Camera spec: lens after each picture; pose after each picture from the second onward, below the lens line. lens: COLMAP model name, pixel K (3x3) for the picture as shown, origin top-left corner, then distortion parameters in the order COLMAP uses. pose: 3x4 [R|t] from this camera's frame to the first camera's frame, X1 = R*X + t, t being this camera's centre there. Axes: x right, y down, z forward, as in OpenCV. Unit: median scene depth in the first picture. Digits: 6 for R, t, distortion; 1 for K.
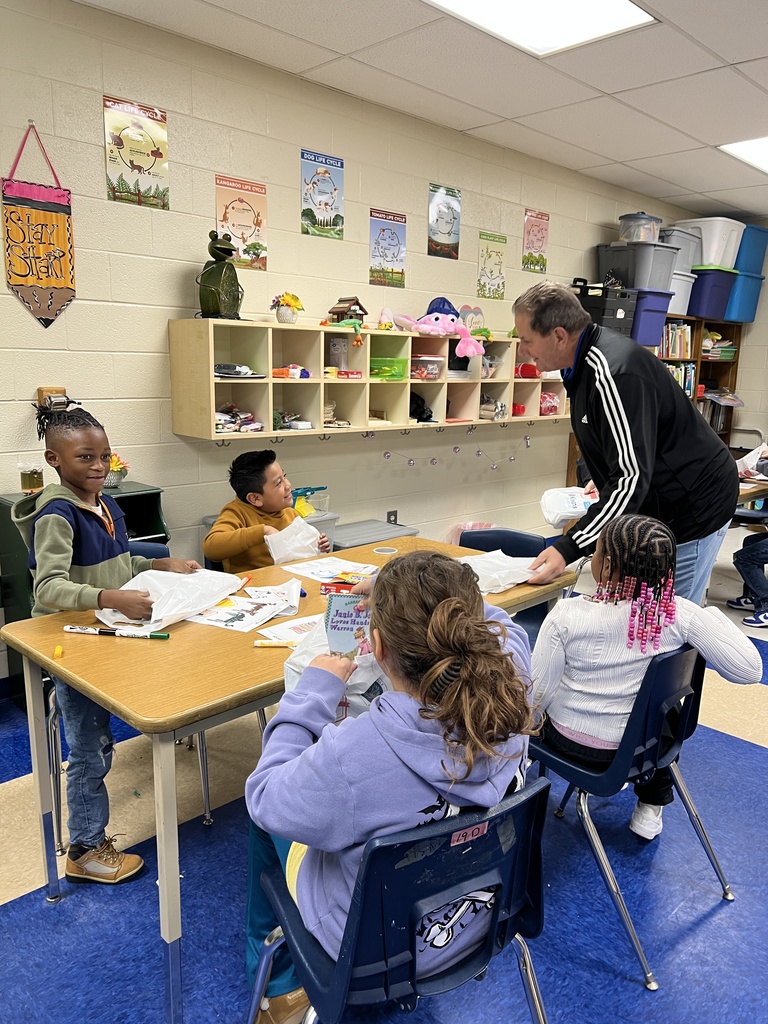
lens RADIAL K [[768.2, 0, 384.4], [0, 768.2, 514.3], [0, 0, 1]] dist [0.007408, -0.000442]
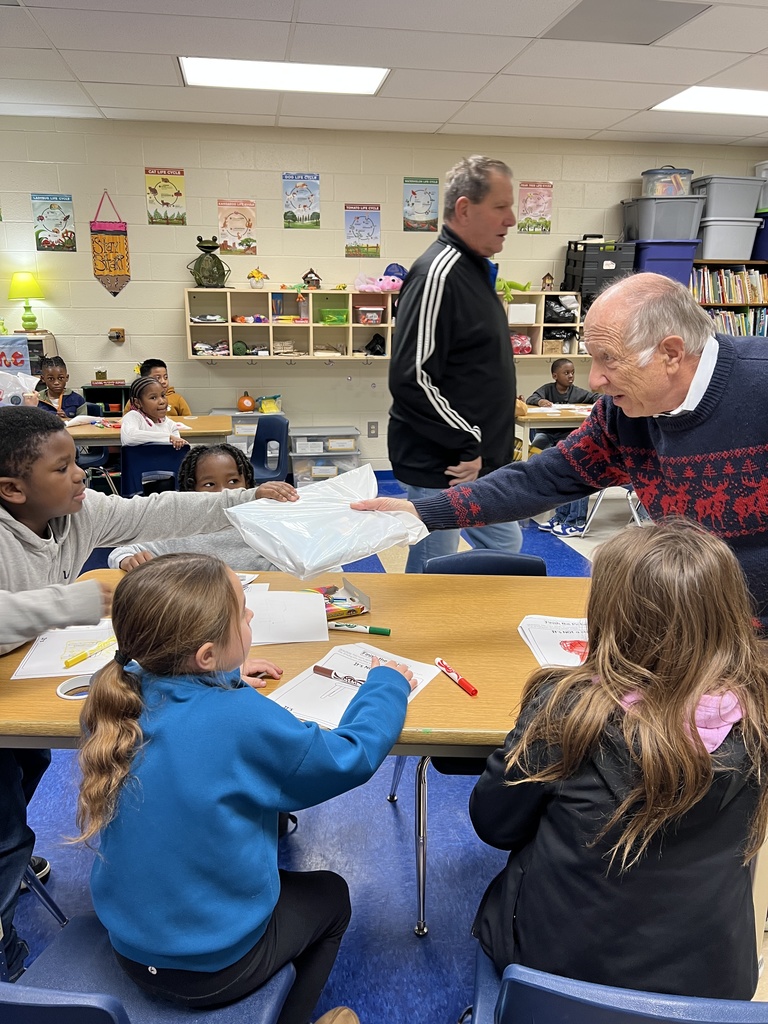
lens RADIAL K [[768.2, 0, 380.9], [0, 768.2, 511.2], [0, 0, 1]] dist [0.007408, -0.000442]
pose [[0.809041, 0.129731, -0.573256, 1.051240], [-0.102830, 0.991536, 0.079266, 0.055872], [0.578687, -0.005181, 0.815533, -0.150040]]
